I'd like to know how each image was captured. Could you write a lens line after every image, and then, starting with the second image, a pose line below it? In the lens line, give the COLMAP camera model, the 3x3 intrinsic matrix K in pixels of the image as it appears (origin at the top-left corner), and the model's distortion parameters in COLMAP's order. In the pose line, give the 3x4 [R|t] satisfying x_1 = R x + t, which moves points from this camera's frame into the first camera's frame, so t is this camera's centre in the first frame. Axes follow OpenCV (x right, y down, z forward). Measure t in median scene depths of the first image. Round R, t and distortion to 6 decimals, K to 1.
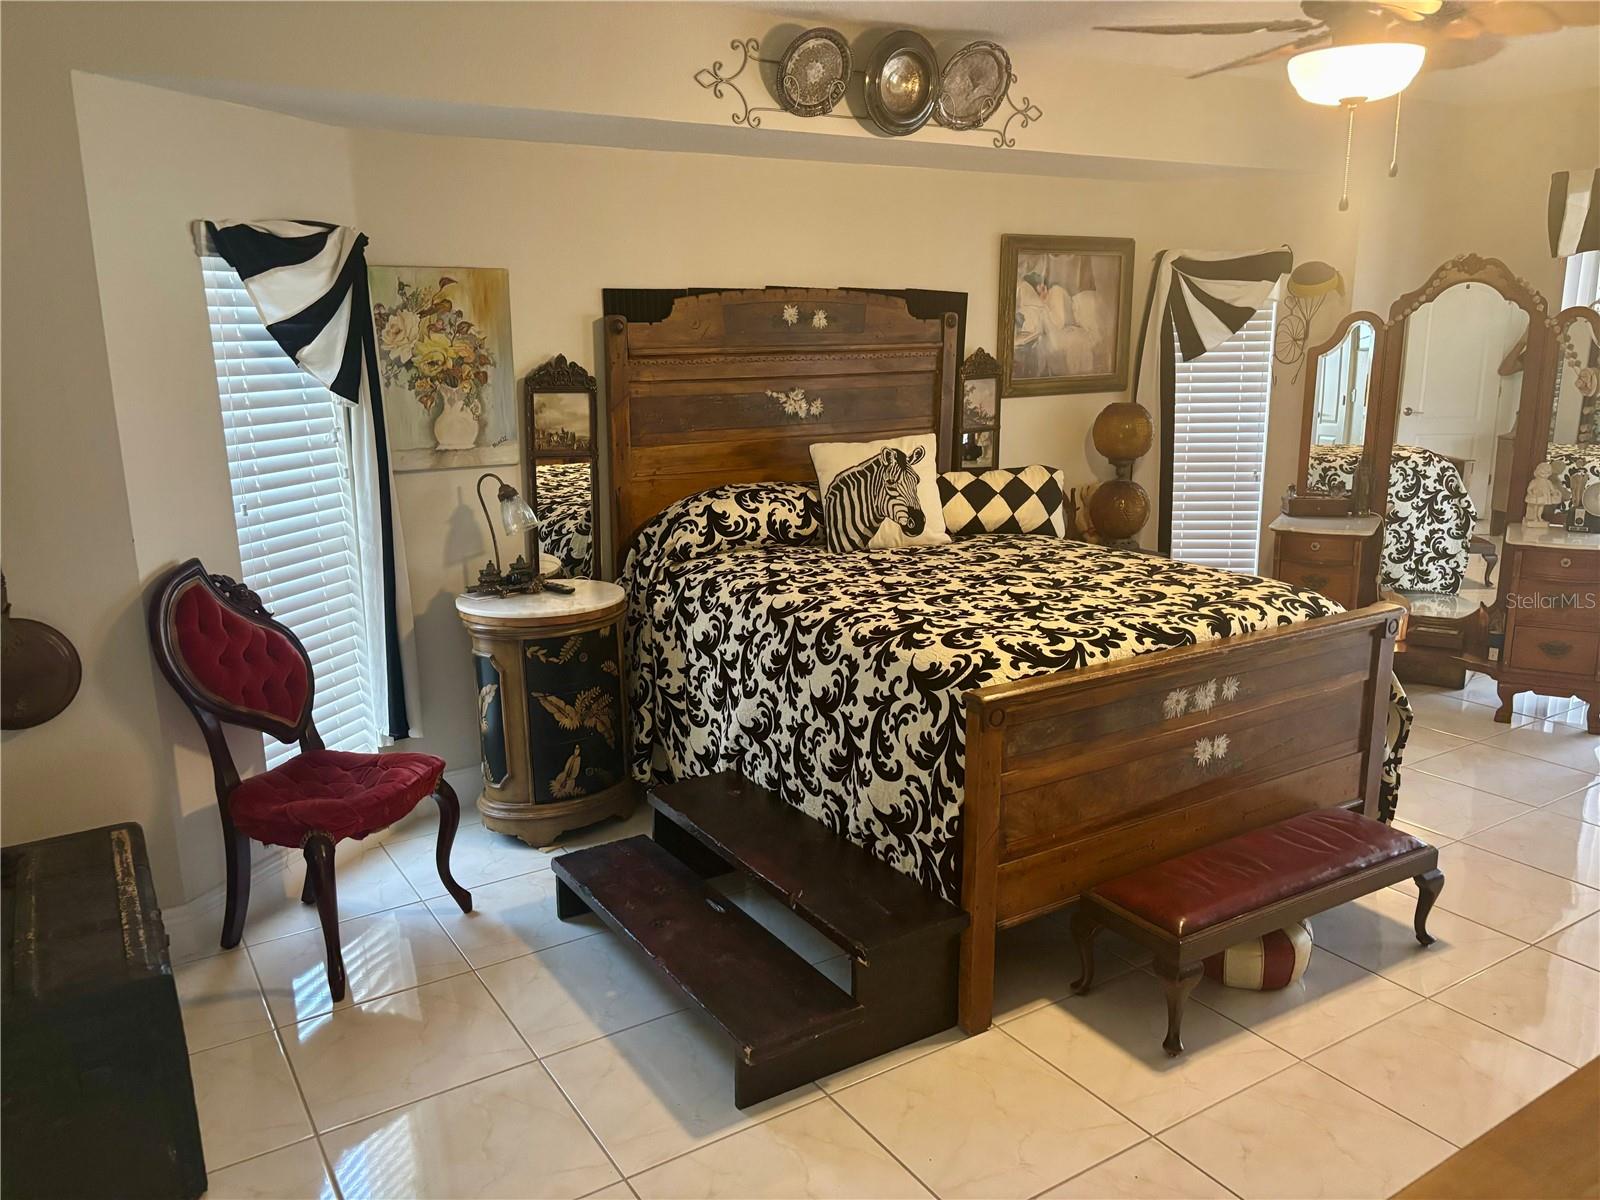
lens RADIAL K [[1206.1, 0, 799.4], [0, 1206.1, 636.7], [0, 0, 1]] dist [0.170030, -0.431582]
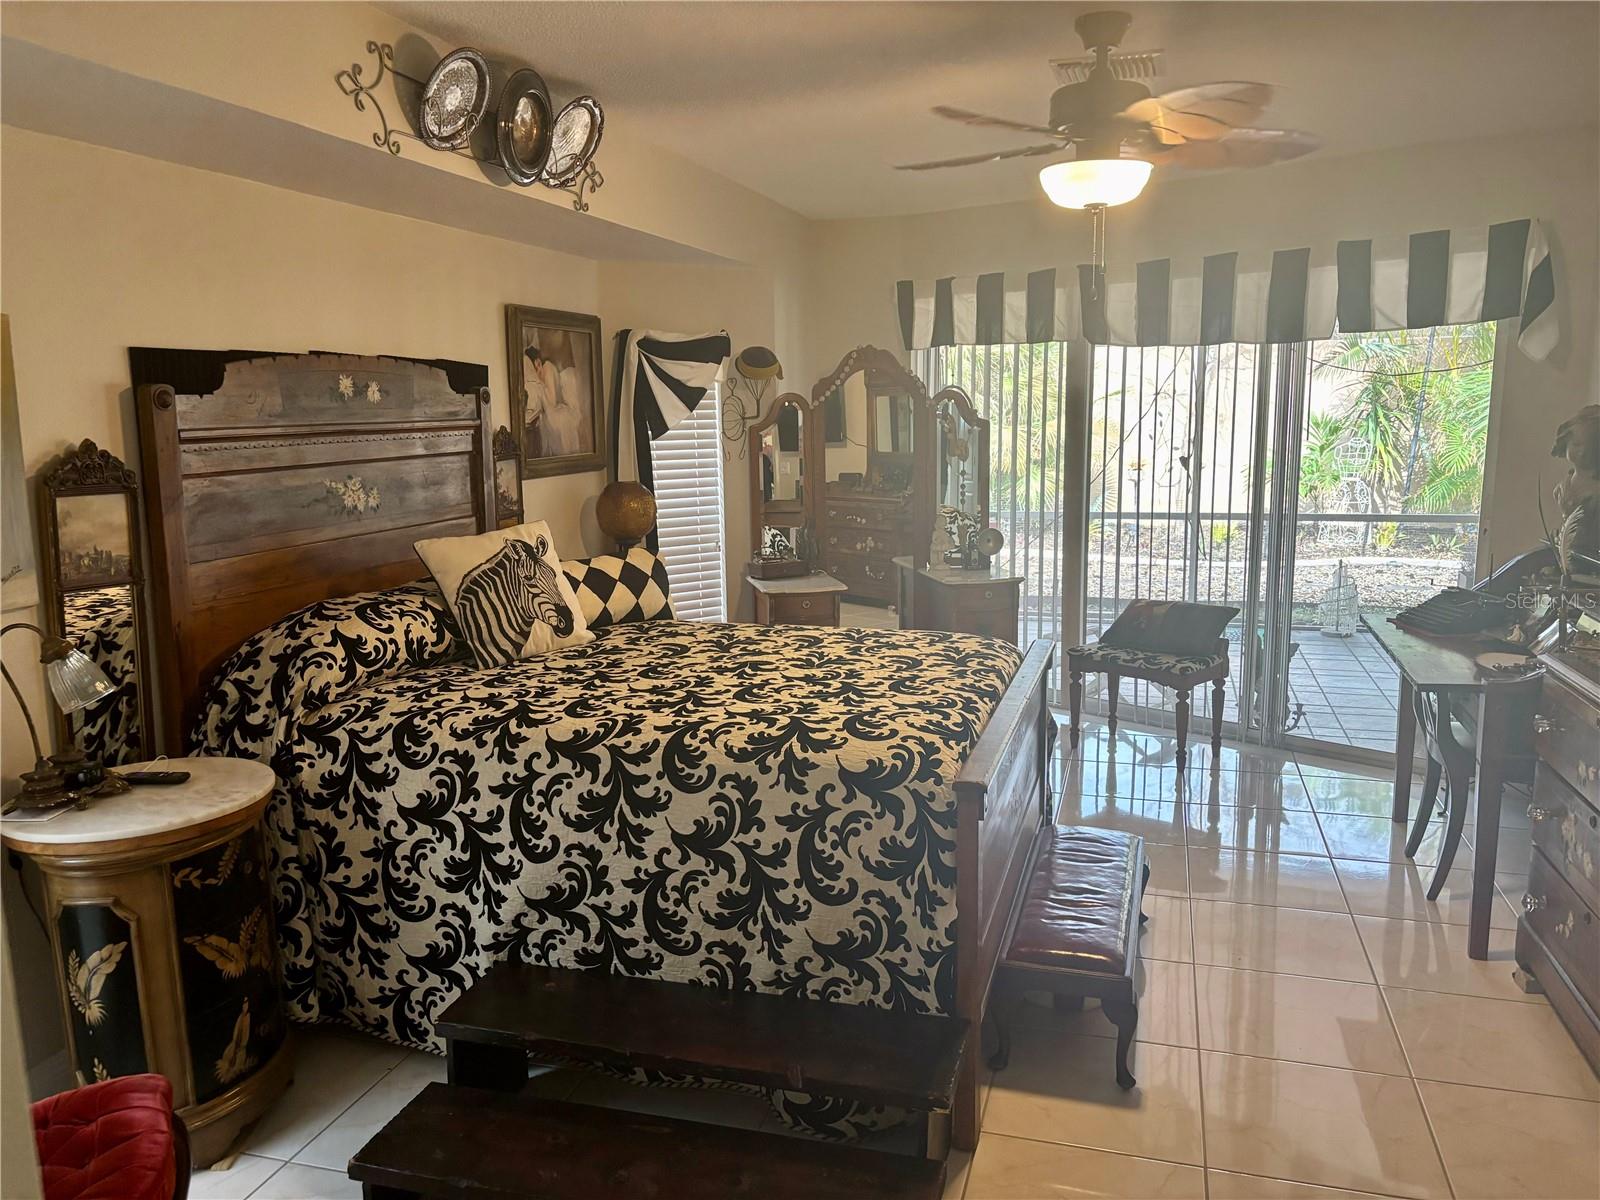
lens RADIAL K [[1217.7, 0, 803.2], [0, 1217.7, 633.3], [0, 0, 1]] dist [0.001566, -0.001158]
pose [[0.741645, -0.124446, 0.659148, -0.360124], [0.171141, 0.985225, -0.006551, -0.052117], [-0.648593, 0.117665, 0.751985, 0.242699]]
